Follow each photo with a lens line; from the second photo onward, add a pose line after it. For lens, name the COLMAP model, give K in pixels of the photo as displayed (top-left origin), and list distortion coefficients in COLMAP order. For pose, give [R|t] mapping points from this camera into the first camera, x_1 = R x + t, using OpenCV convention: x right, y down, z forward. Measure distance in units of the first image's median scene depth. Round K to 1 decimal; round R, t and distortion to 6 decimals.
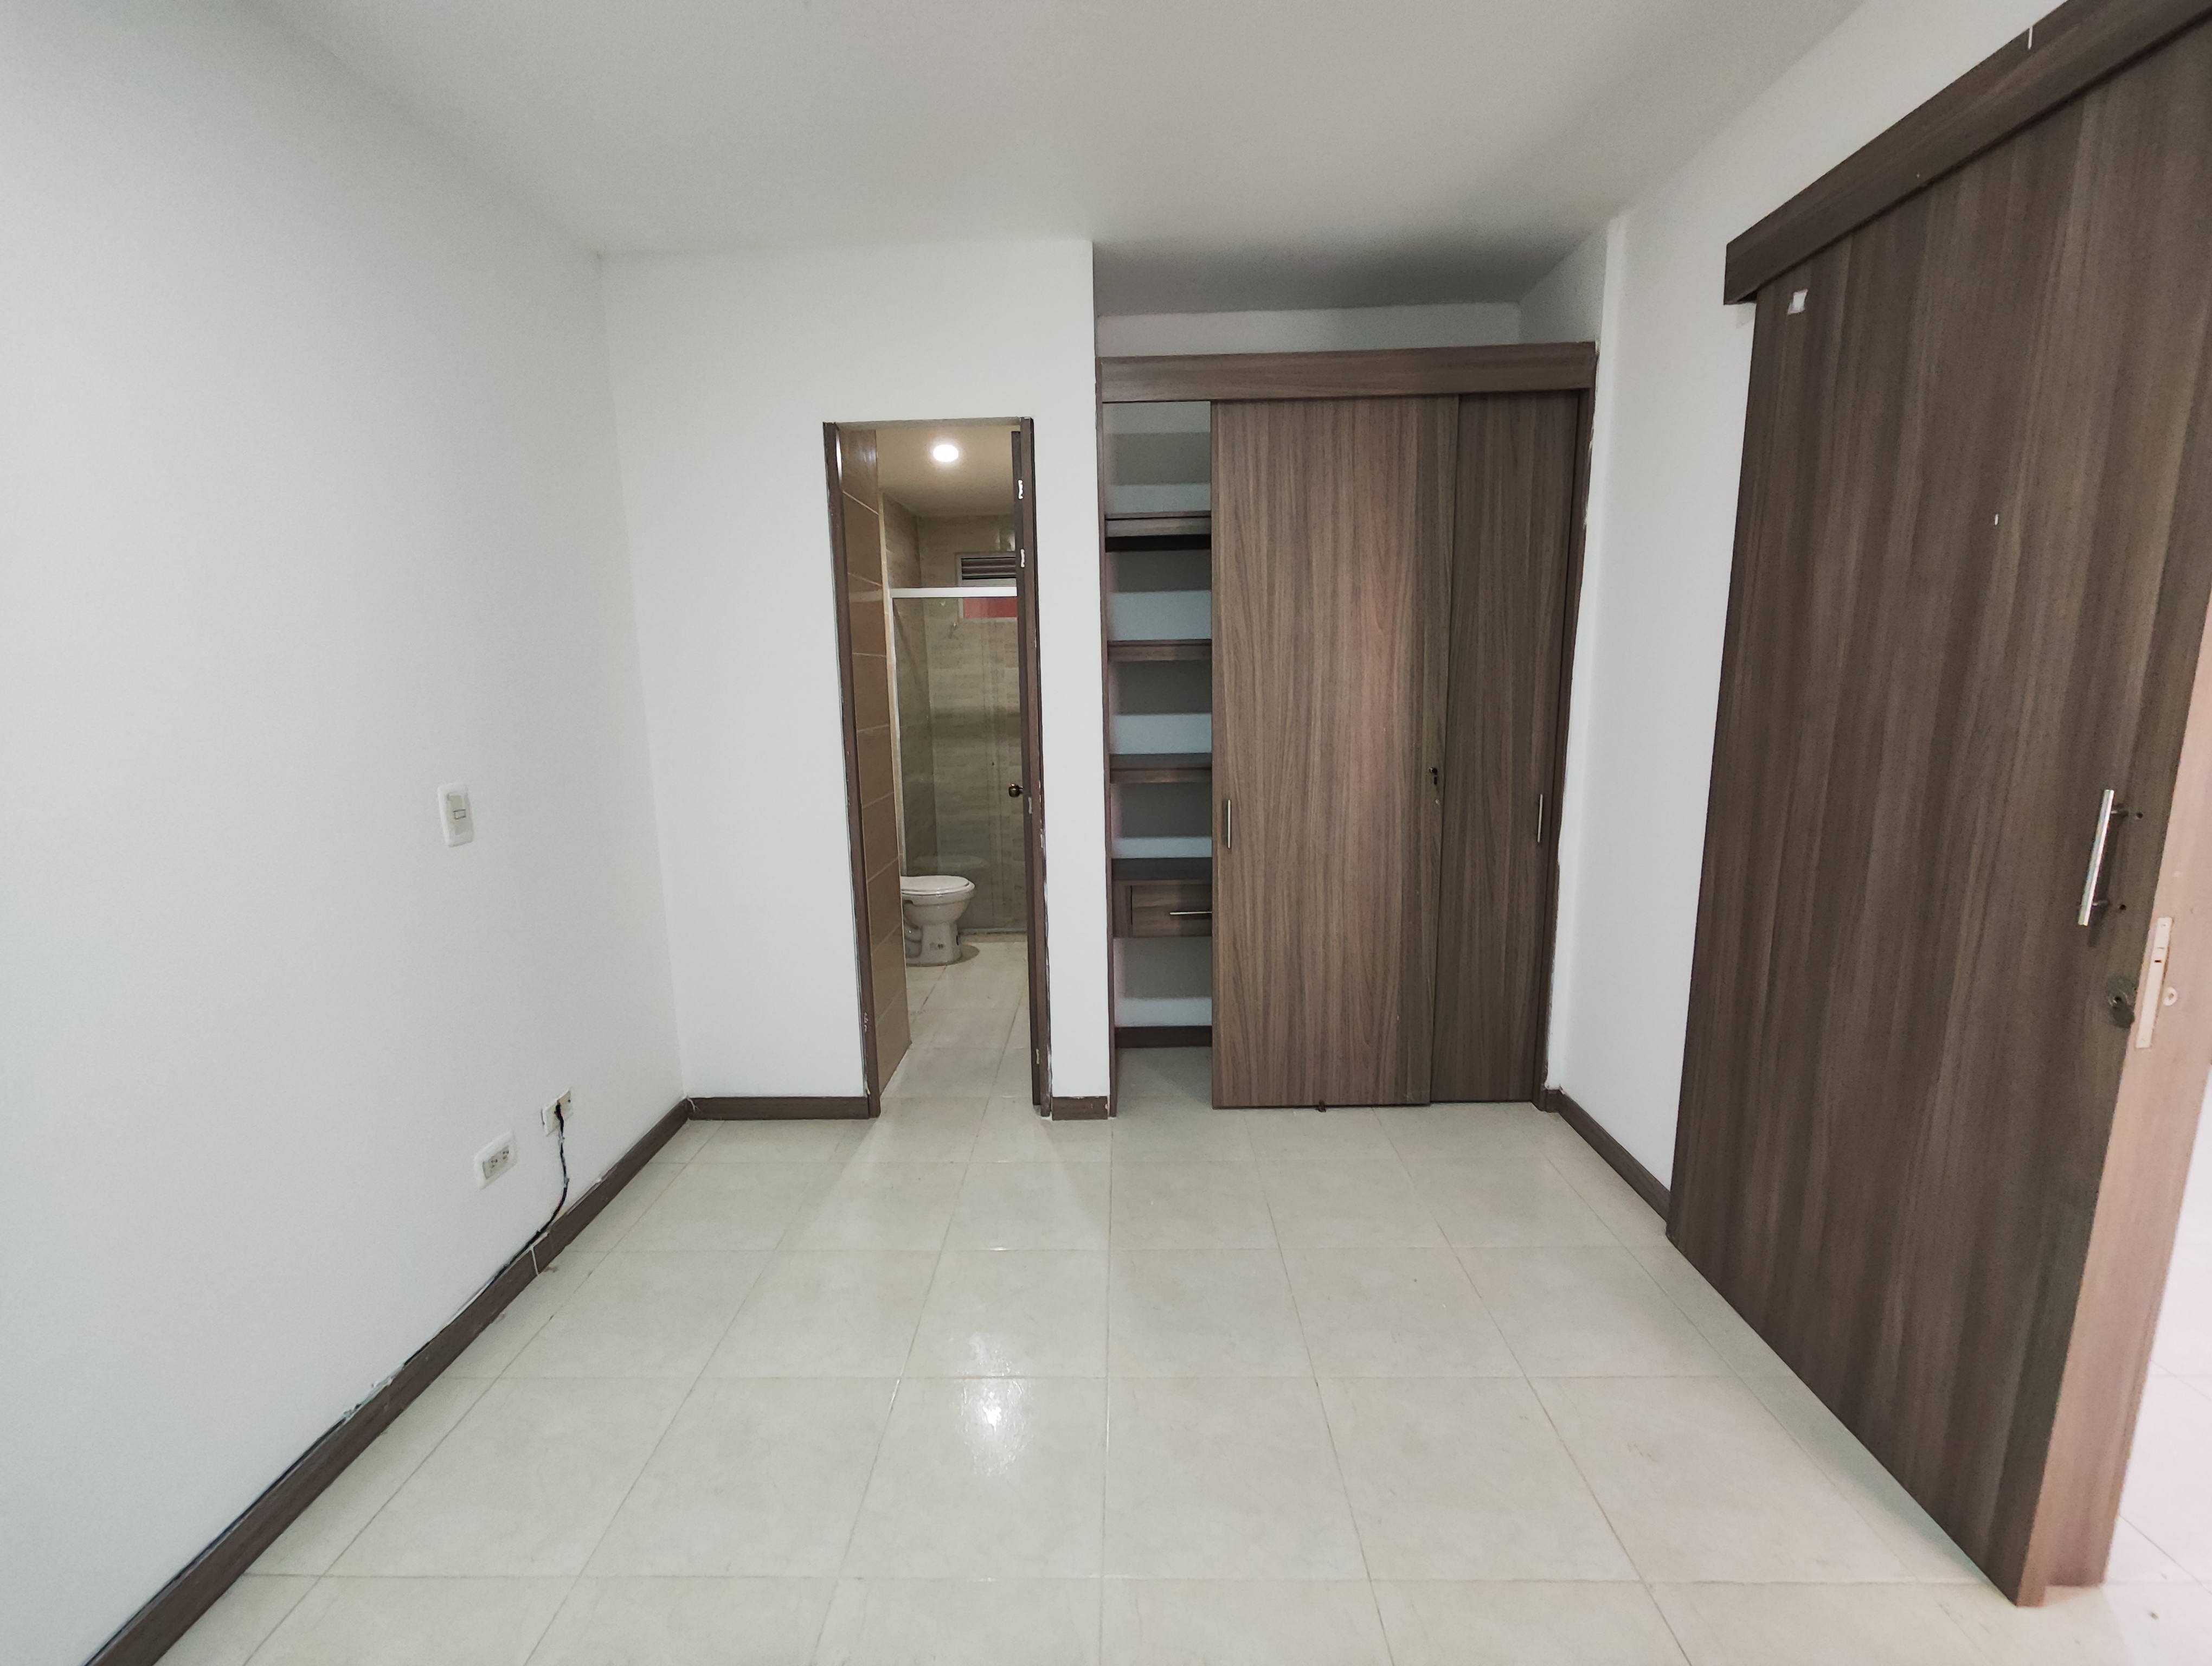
lens RADIAL K [[921.2, 0, 1106.0], [0, 921.2, 833.0], [0, 0, 1]] dist [0.001931, 0.000016]
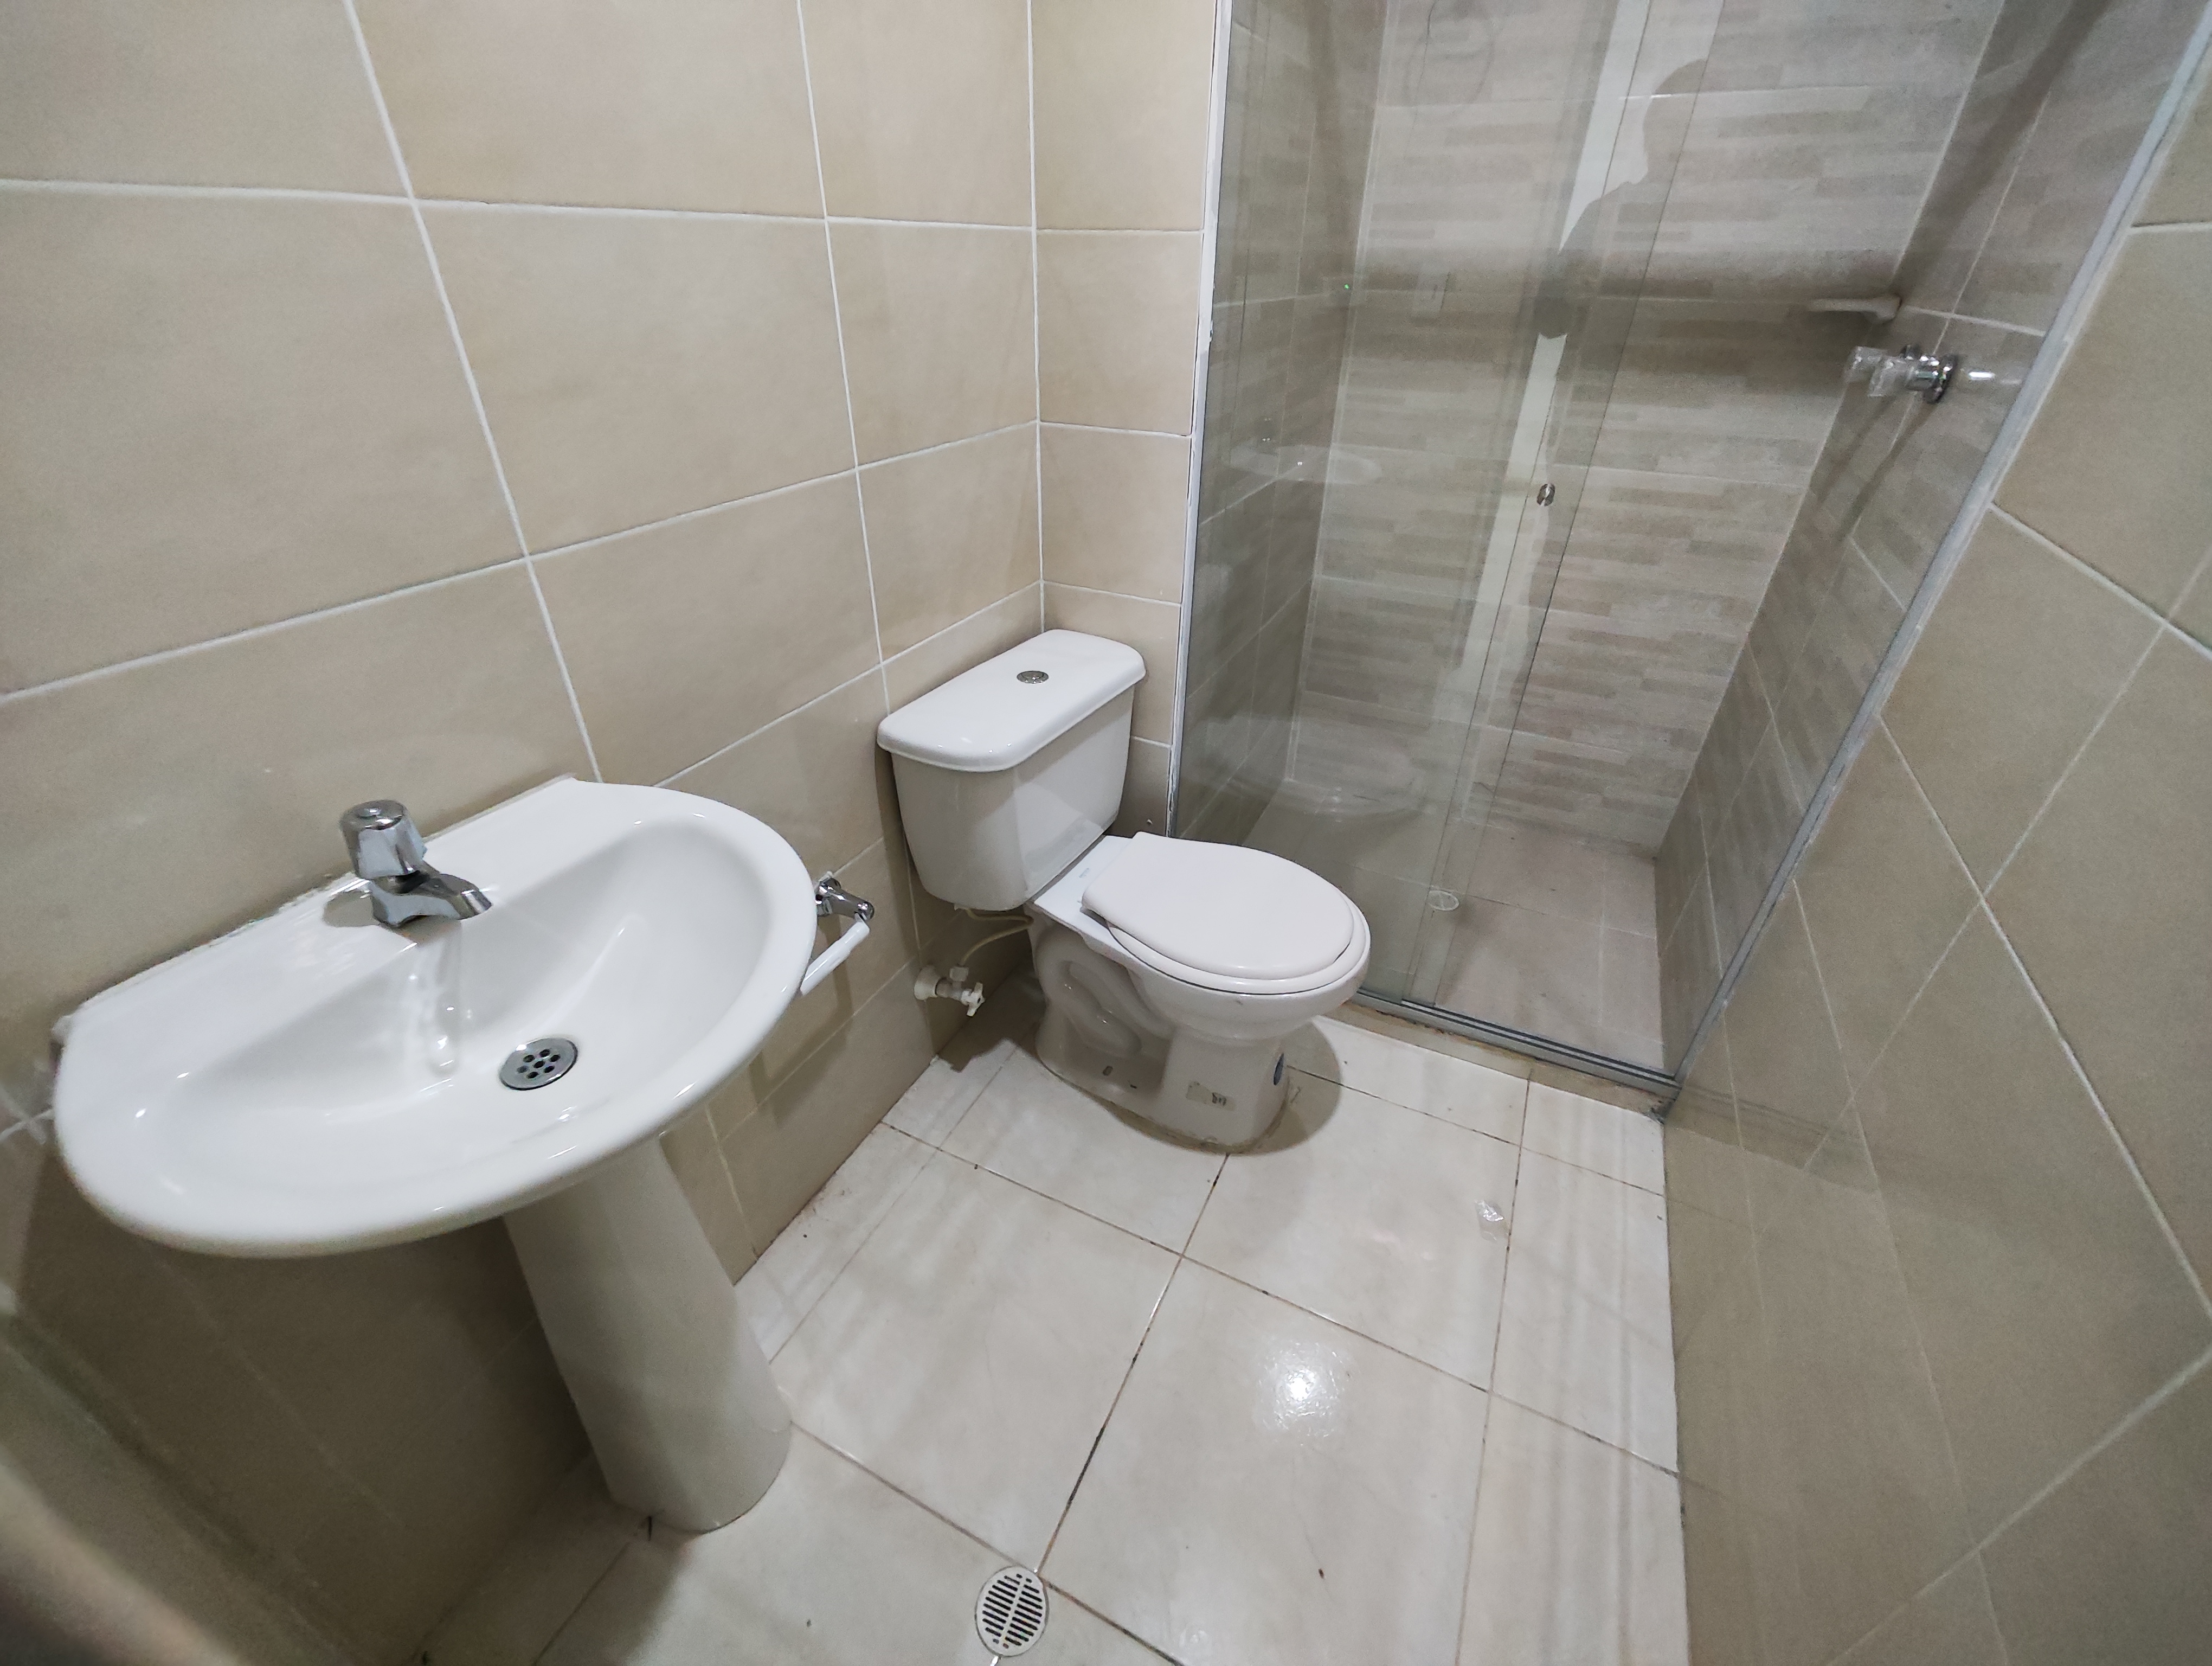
lens RADIAL K [[921.2, 0, 1106.0], [0, 921.2, 833.0], [0, 0, 1]] dist [0.001931, 0.000016]
pose [[0.907579, 0.250302, -0.337118, -0.106071], [-0.101184, 0.909608, 0.402958, -0.067935], [0.407506, -0.331606, 0.850868, 0.602492]]
